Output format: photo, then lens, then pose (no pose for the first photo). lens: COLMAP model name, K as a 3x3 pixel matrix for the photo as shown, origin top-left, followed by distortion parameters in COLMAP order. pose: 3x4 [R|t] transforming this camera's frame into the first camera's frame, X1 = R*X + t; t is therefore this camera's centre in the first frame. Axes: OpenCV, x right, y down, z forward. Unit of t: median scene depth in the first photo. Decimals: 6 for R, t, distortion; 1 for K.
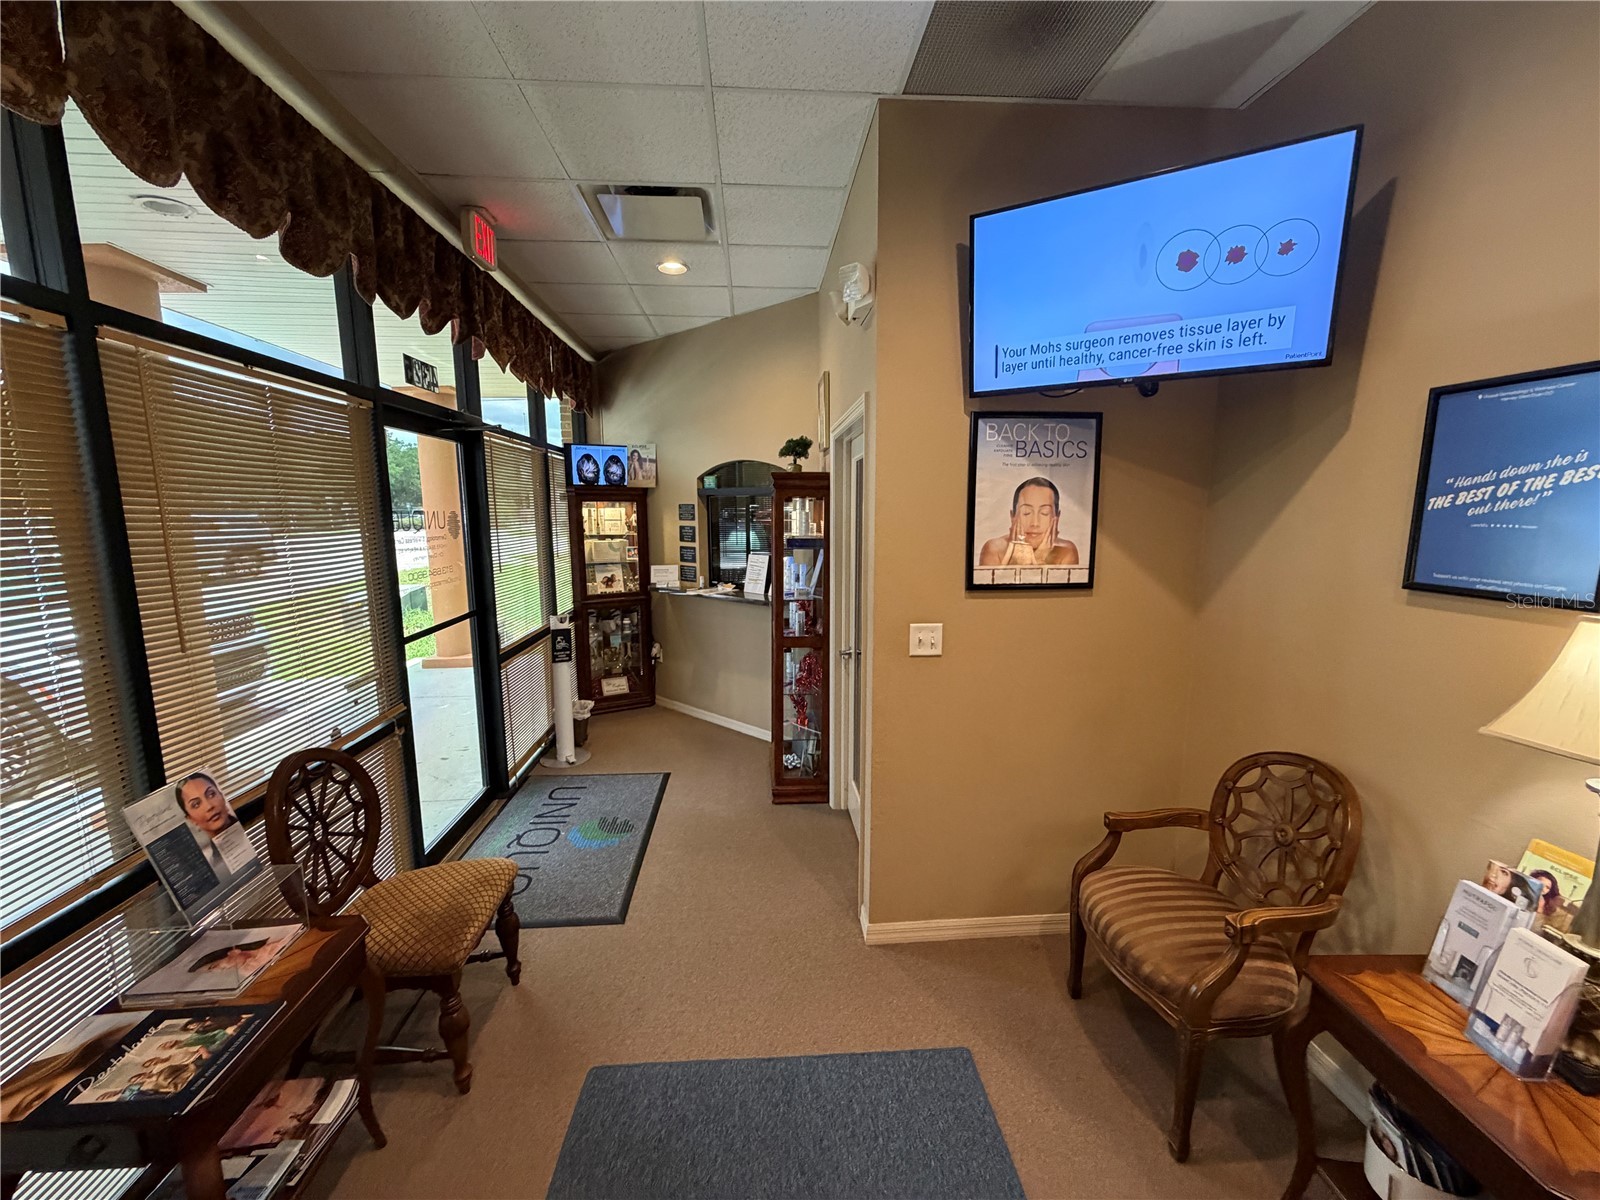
lens RADIAL K [[633.8, 0, 797.7], [0, 633.8, 602.7], [0, 0, 1]] dist [-0.000806, 0.000082]
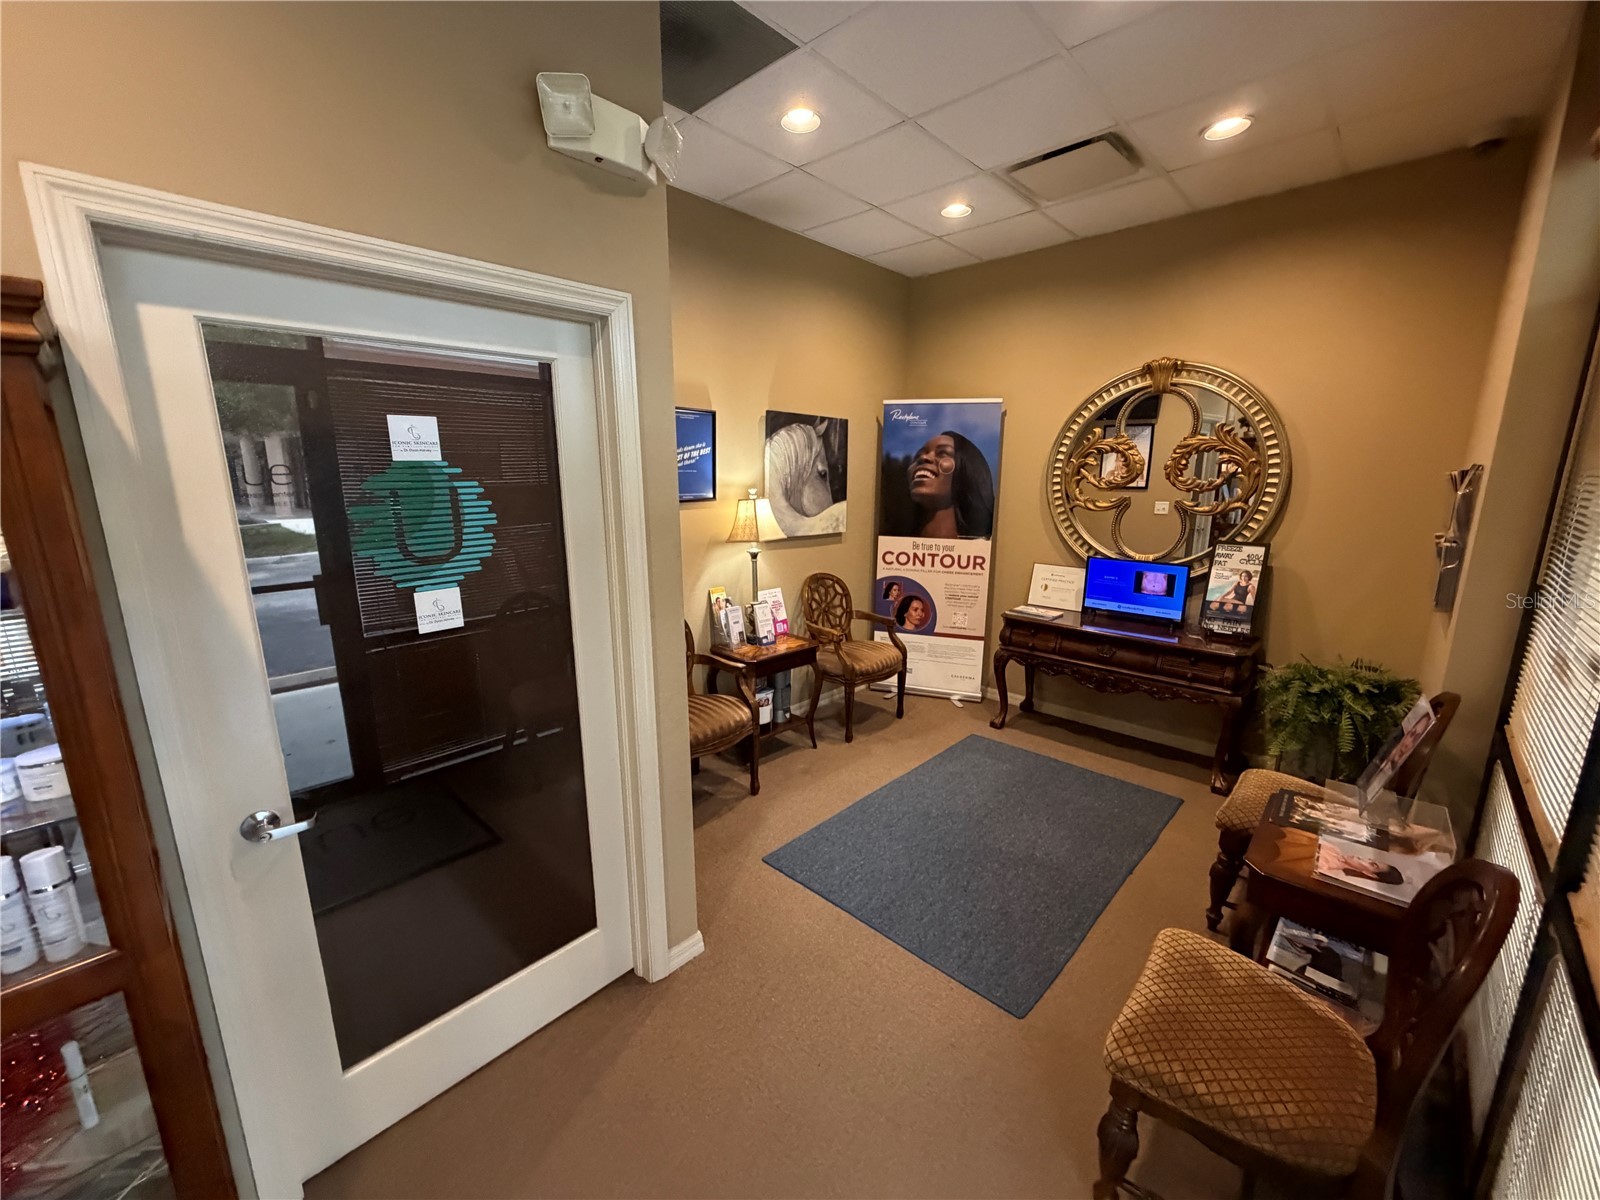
lens RADIAL K [[633.8, 0, 797.7], [0, 633.8, 602.7], [0, 0, 1]] dist [-0.000806, 0.000082]
pose [[-0.681554, -0.145695, 0.717117, -0.590475], [0.113156, 0.947208, 0.299987, -0.193851], [-0.722966, 0.285604, -0.629087, 1.416905]]
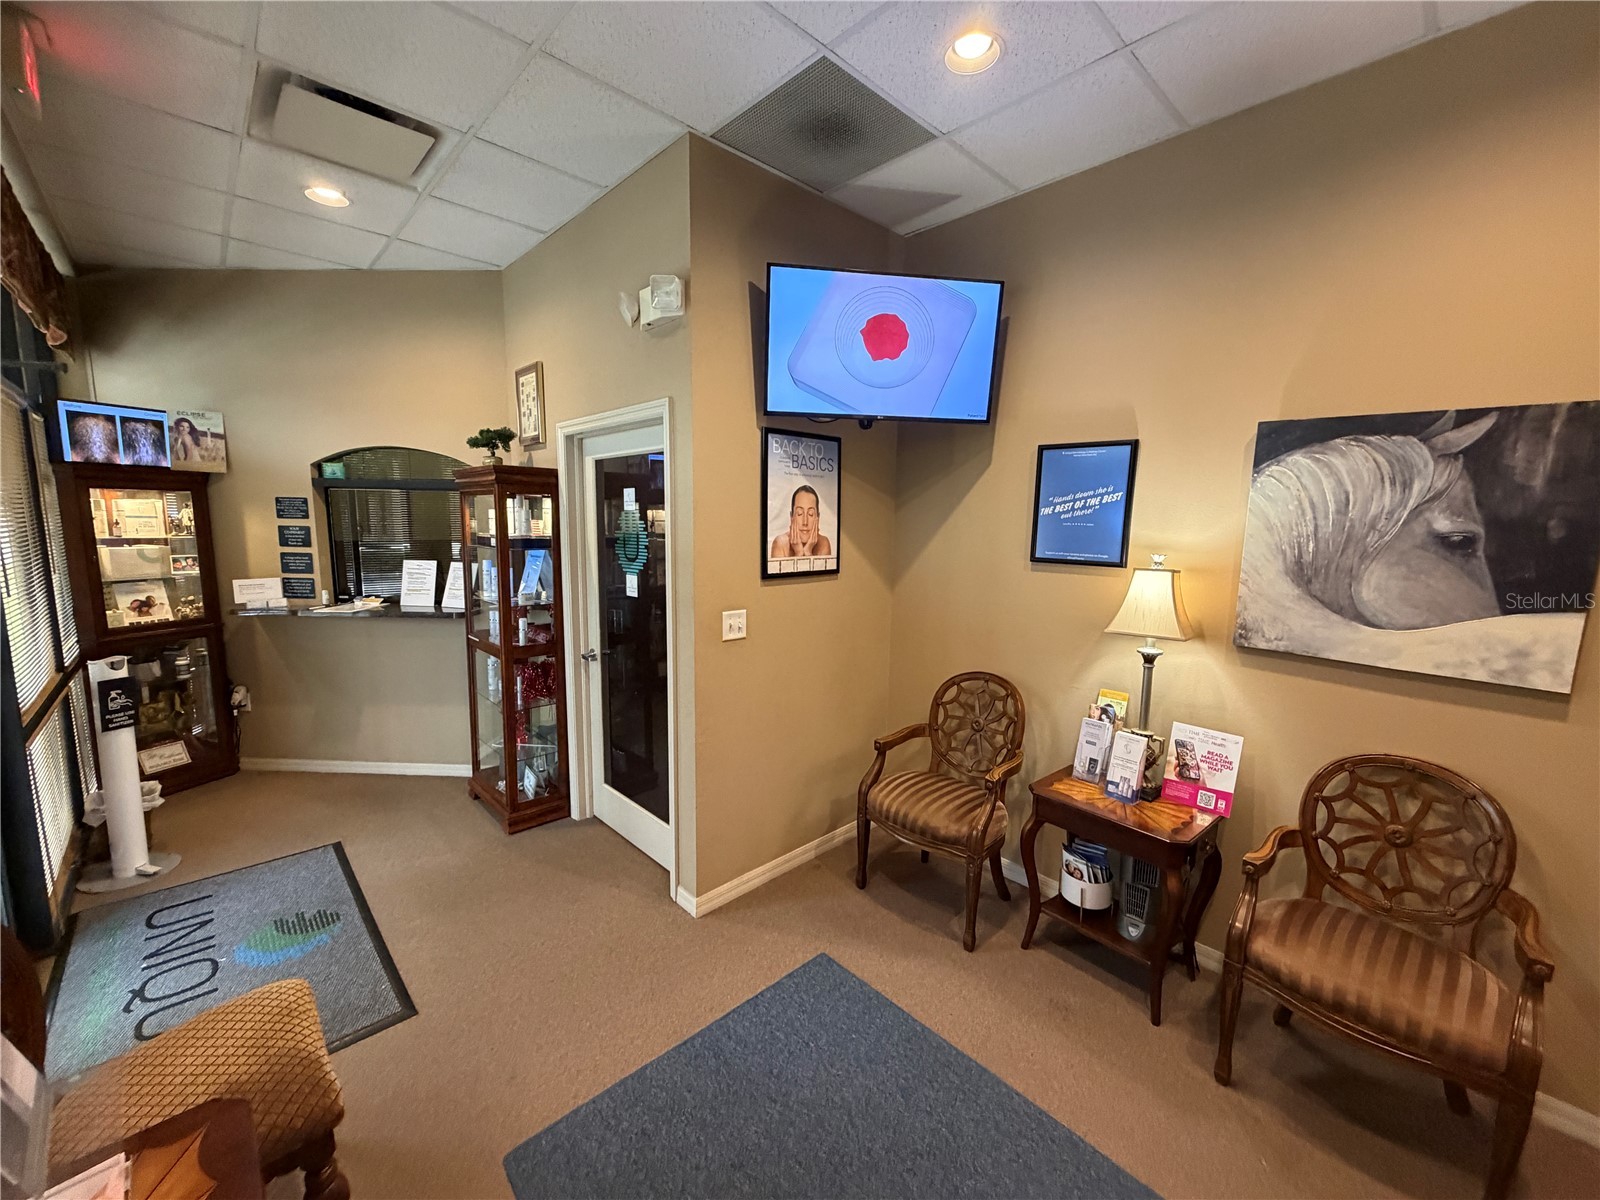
lens RADIAL K [[633.8, 0, 797.7], [0, 633.8, 602.7], [0, 0, 1]] dist [-0.000806, 0.000082]
pose [[0.770644, -0.070527, 0.633351, -0.421484], [0.075646, 0.996954, 0.018972, 0.006071], [-0.632760, 0.033290, 0.773632, 0.057245]]
